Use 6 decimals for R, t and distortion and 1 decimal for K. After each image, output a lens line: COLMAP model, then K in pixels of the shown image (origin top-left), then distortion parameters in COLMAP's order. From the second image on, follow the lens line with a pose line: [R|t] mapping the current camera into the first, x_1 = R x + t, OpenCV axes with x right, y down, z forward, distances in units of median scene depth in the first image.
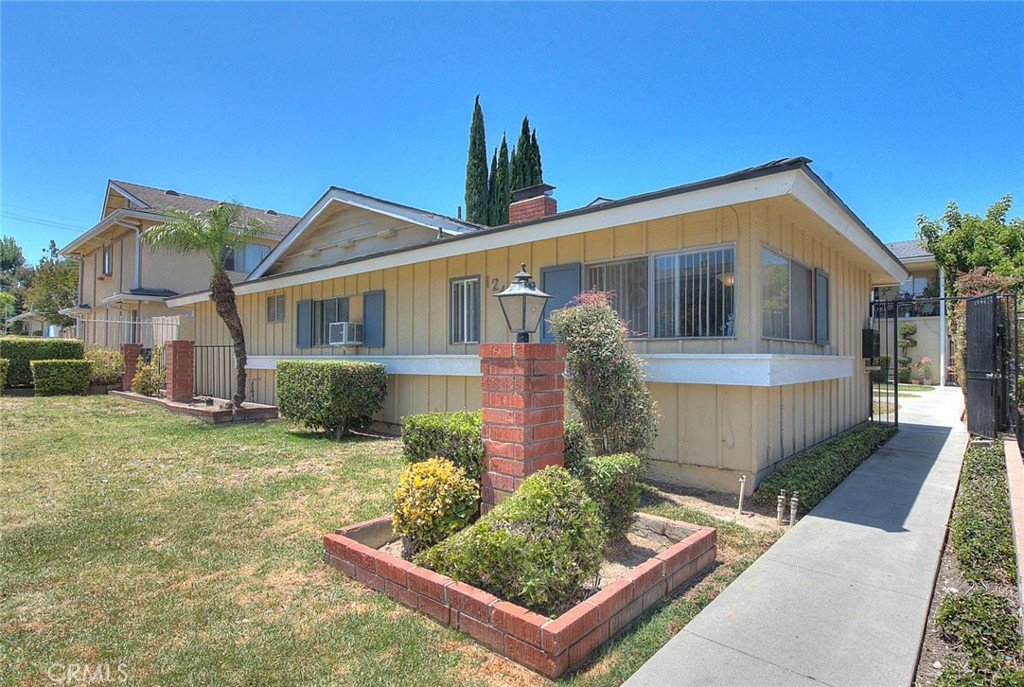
lens RADIAL K [[525.8, 0, 563.7], [0, 525.8, 358.9], [0, 0, 1]] dist [-0.002069, 0.000414]
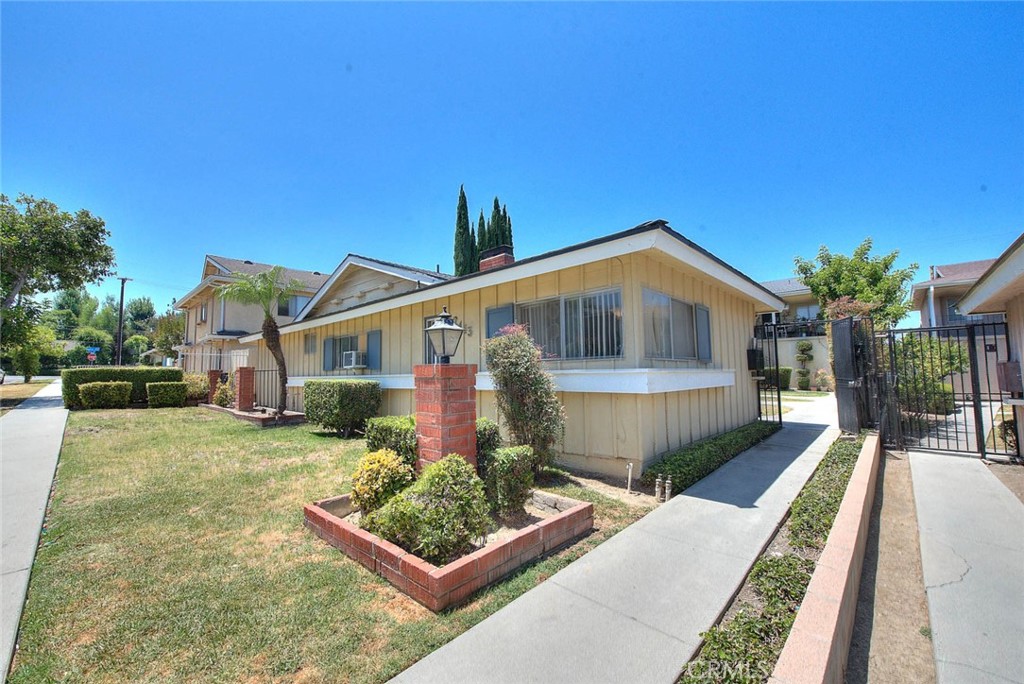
lens RADIAL K [[403.0, 0, 508.9], [0, 403.0, 353.2], [0, 0, 1]] dist [-0.000745, -0.000504]
pose [[0.996536, -0.021972, -0.080209, 0.119492], [0.017454, 0.998245, -0.056591, 0.002922], [0.081311, 0.054995, 0.995170, -0.022573]]
